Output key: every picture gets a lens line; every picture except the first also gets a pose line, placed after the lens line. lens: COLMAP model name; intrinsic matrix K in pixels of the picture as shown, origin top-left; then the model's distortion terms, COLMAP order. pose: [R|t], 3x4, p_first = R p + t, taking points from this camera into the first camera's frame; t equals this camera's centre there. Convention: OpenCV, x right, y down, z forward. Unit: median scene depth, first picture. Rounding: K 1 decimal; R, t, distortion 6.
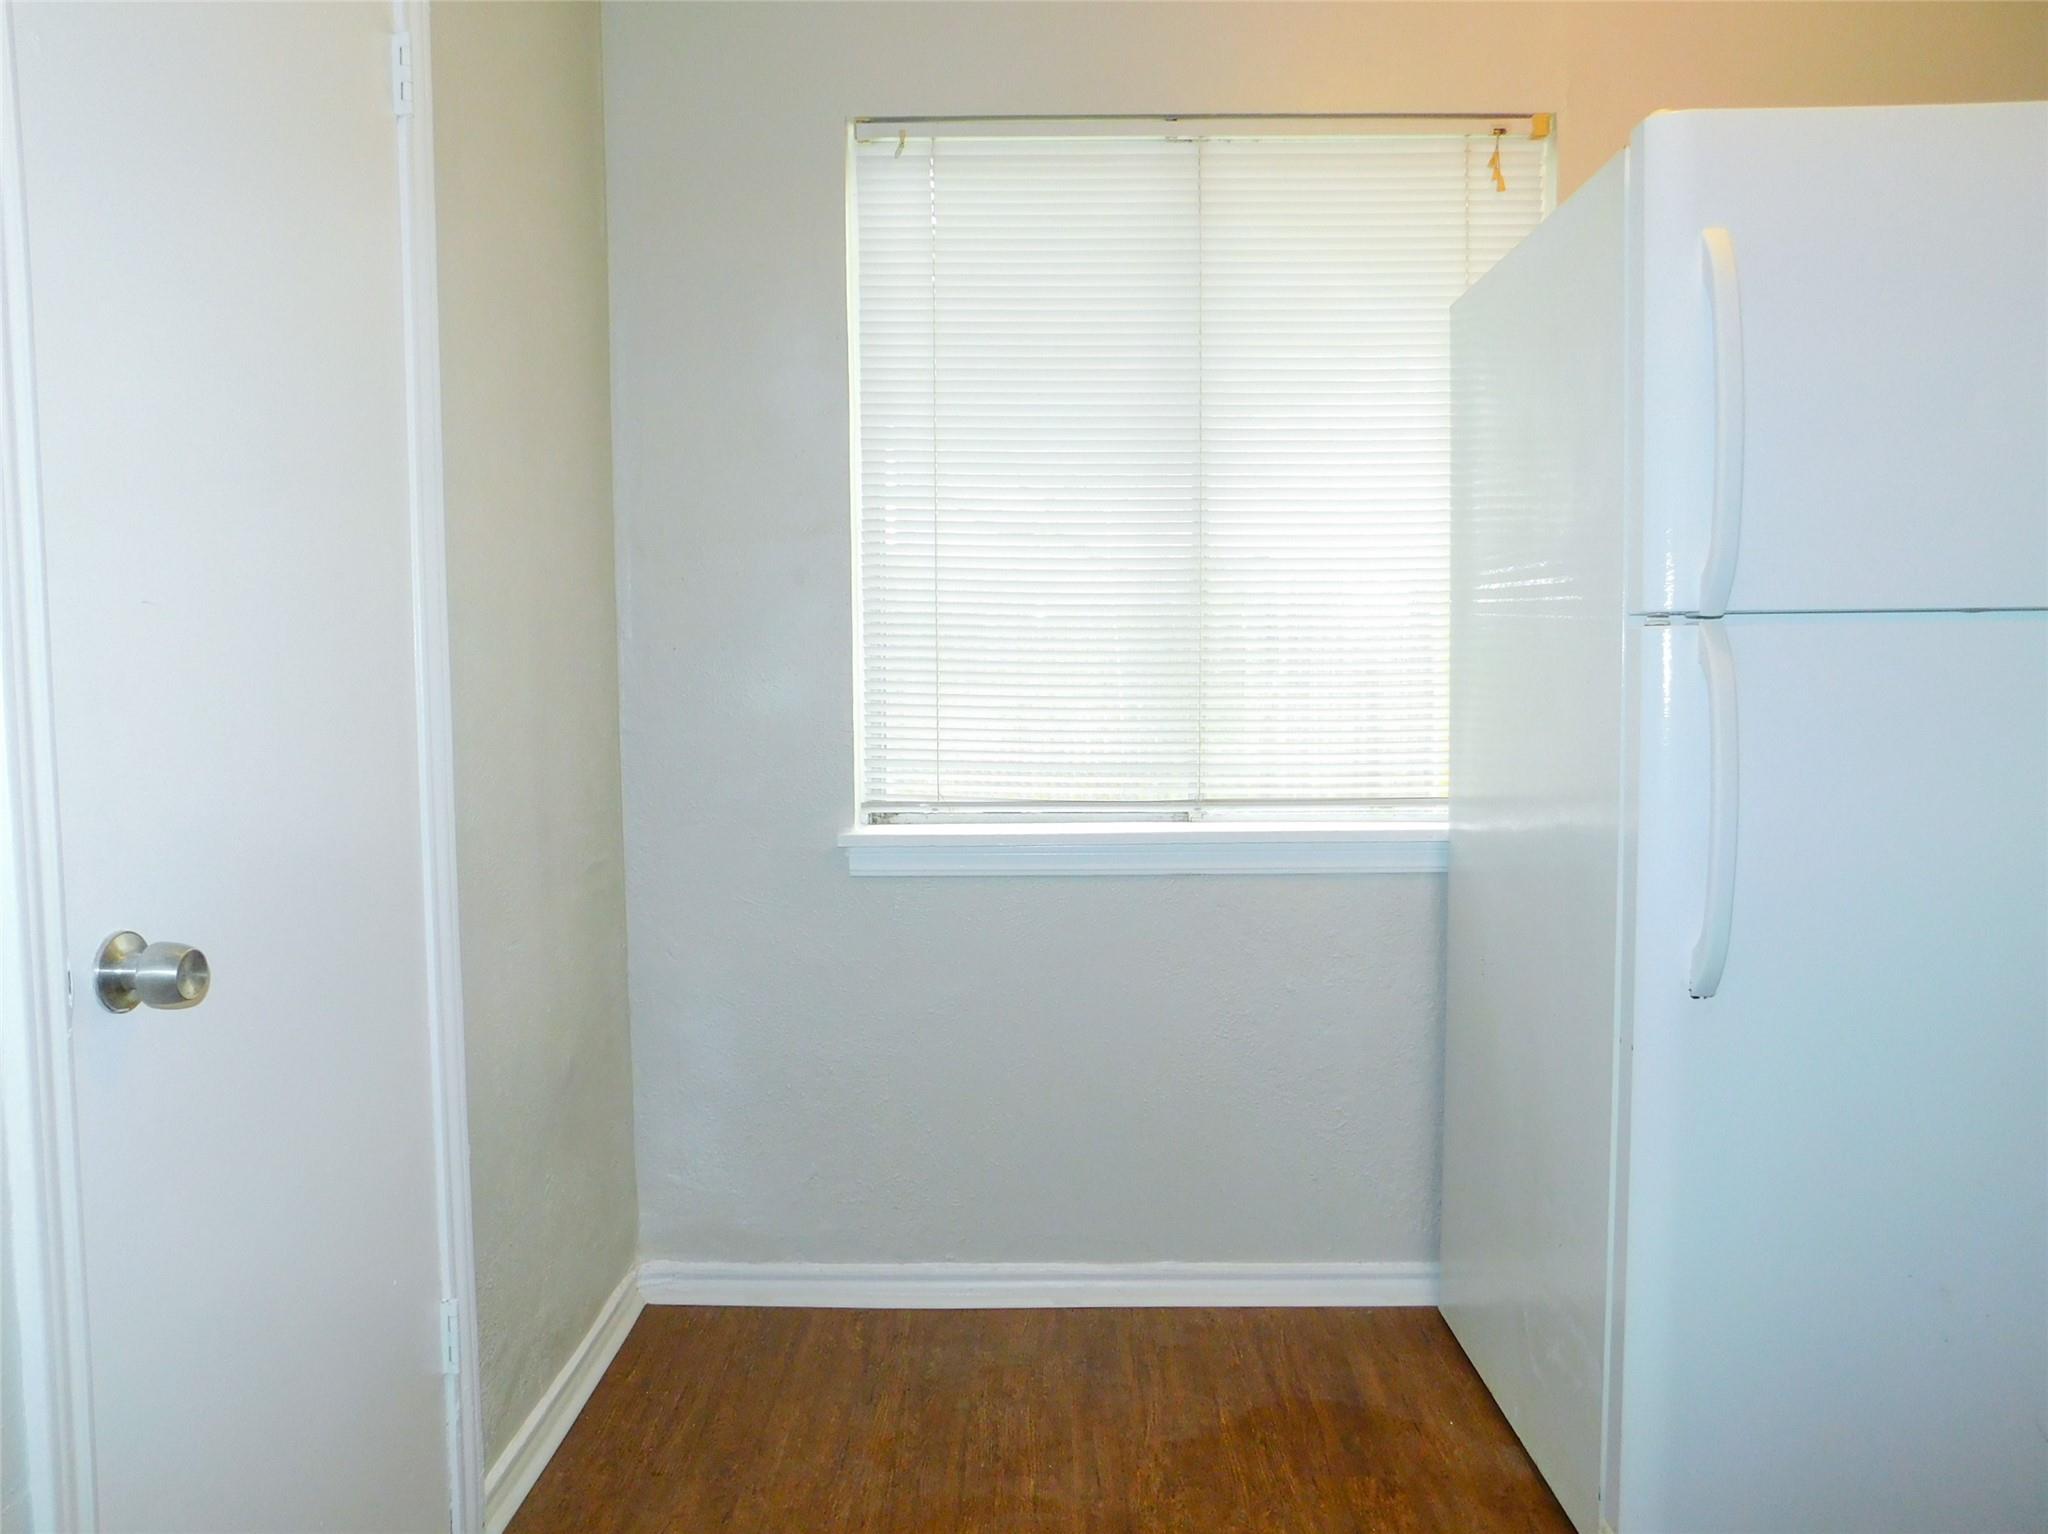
lens RADIAL K [[1361.4, 0, 1024.0], [0, 1361.4, 767.0], [0, 0, 1]] dist [-0.008282, -0.002185]
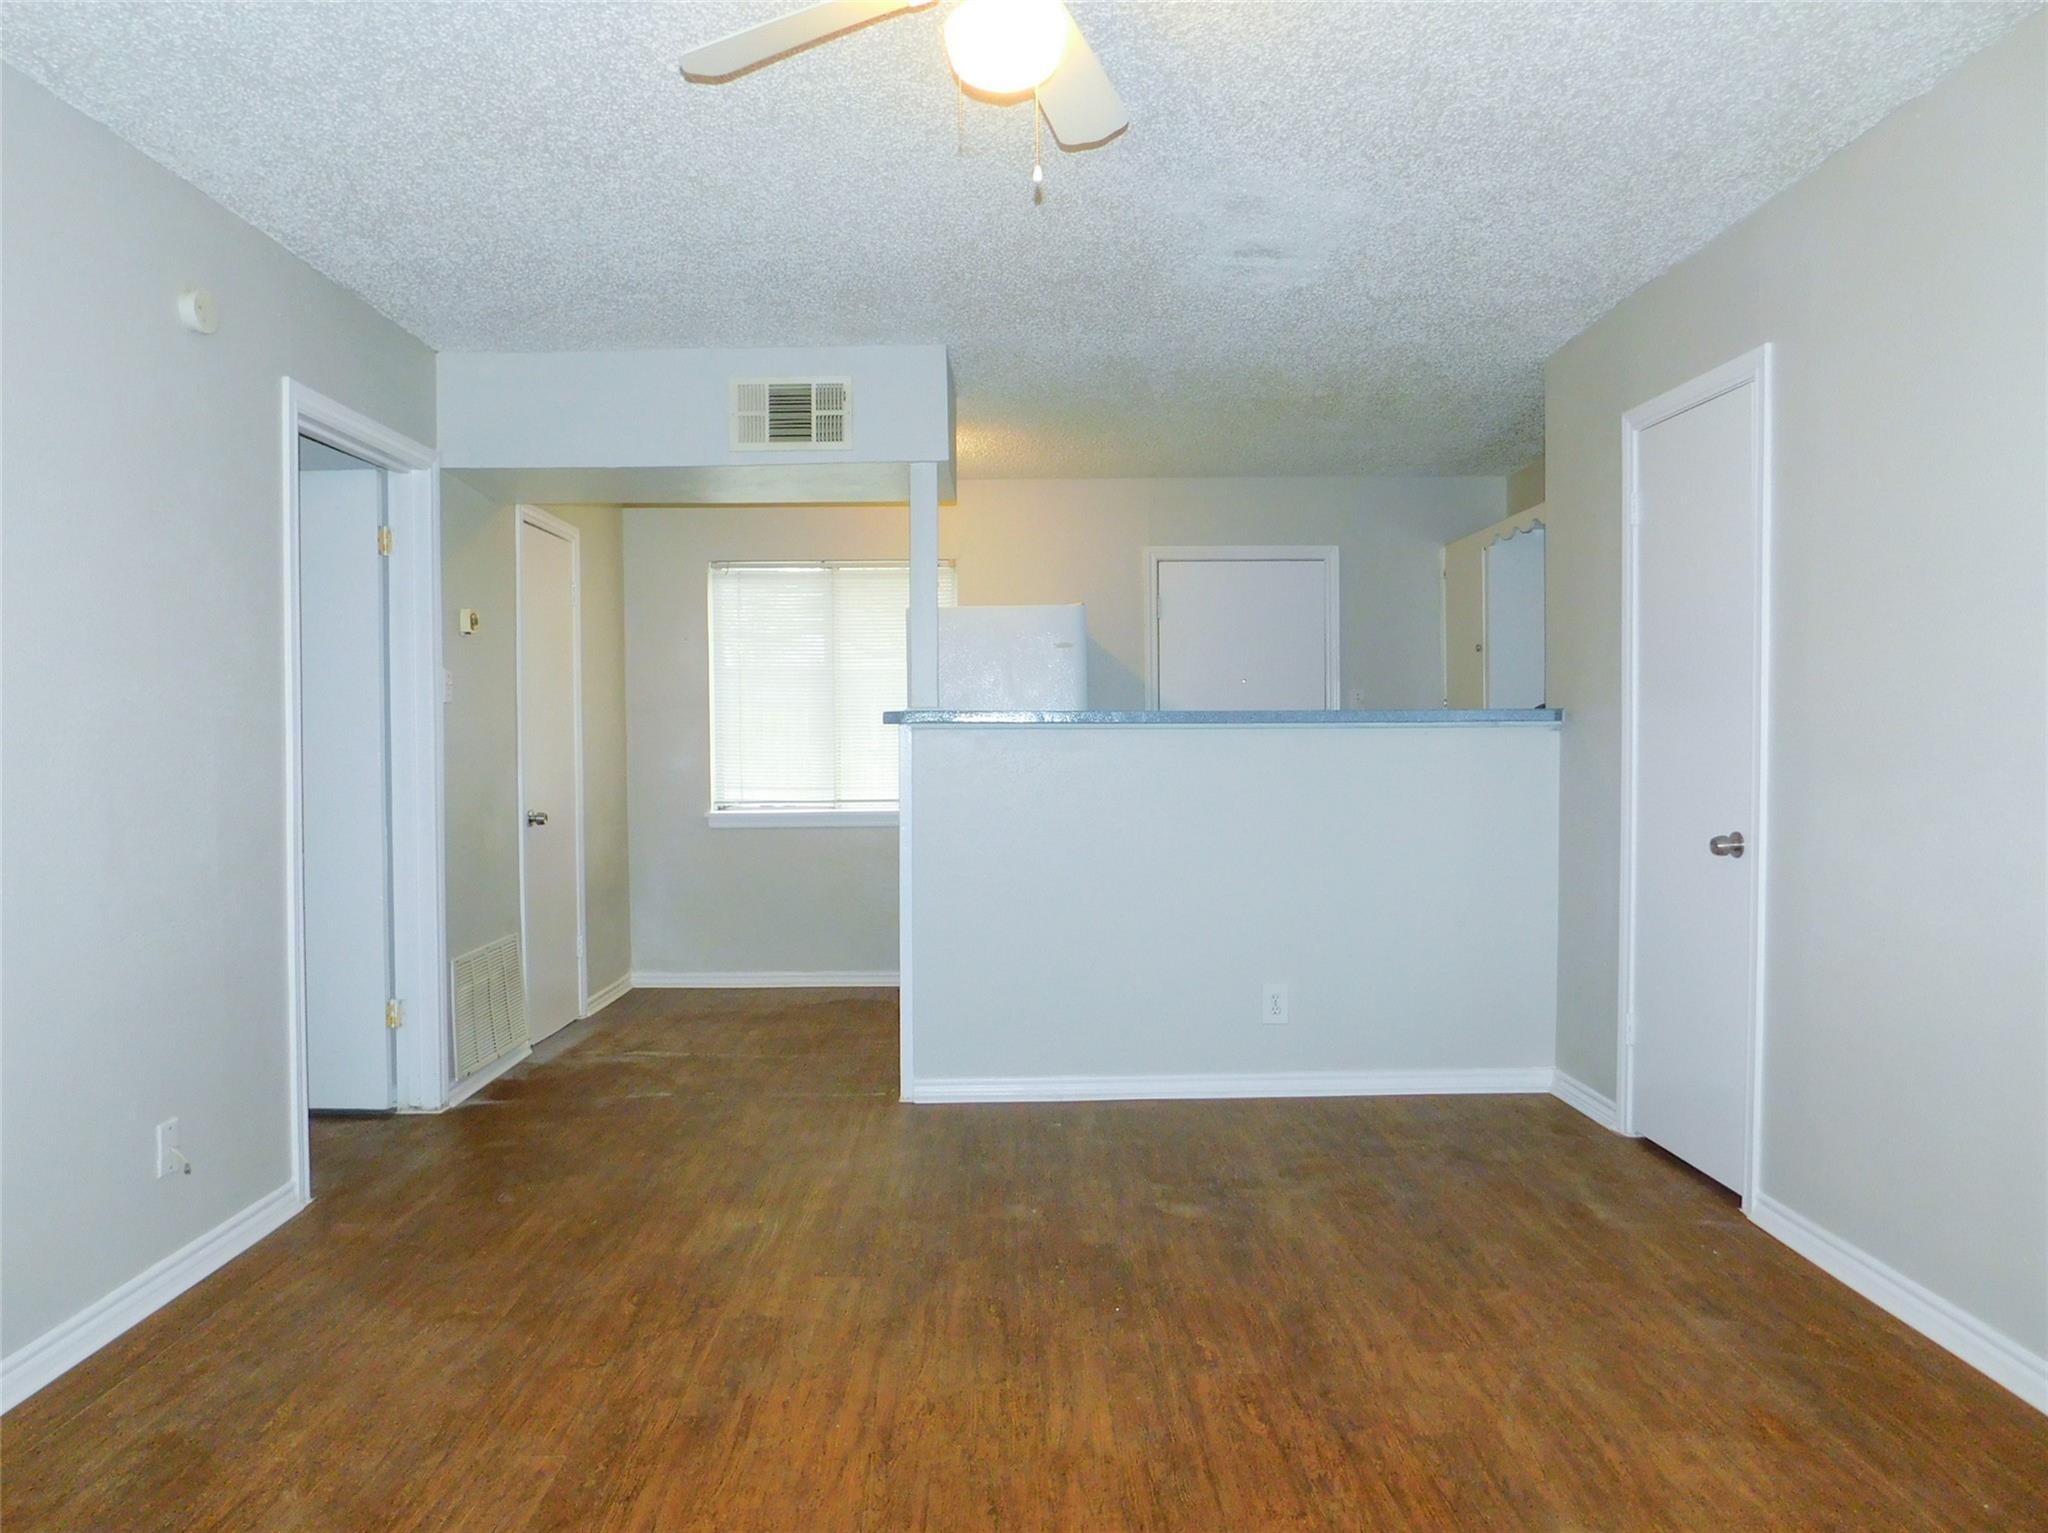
lens RADIAL K [[1361.4, 0, 1024.0], [0, 1361.4, 766.5], [0, 0, 1]] dist [-0.008282, -0.002185]
pose [[0.999865, -0.000786, 0.016396, 0.462275], [0.001644, 0.998627, -0.052360, 0.100421], [-0.016333, 0.052380, 0.998494, -1.760605]]
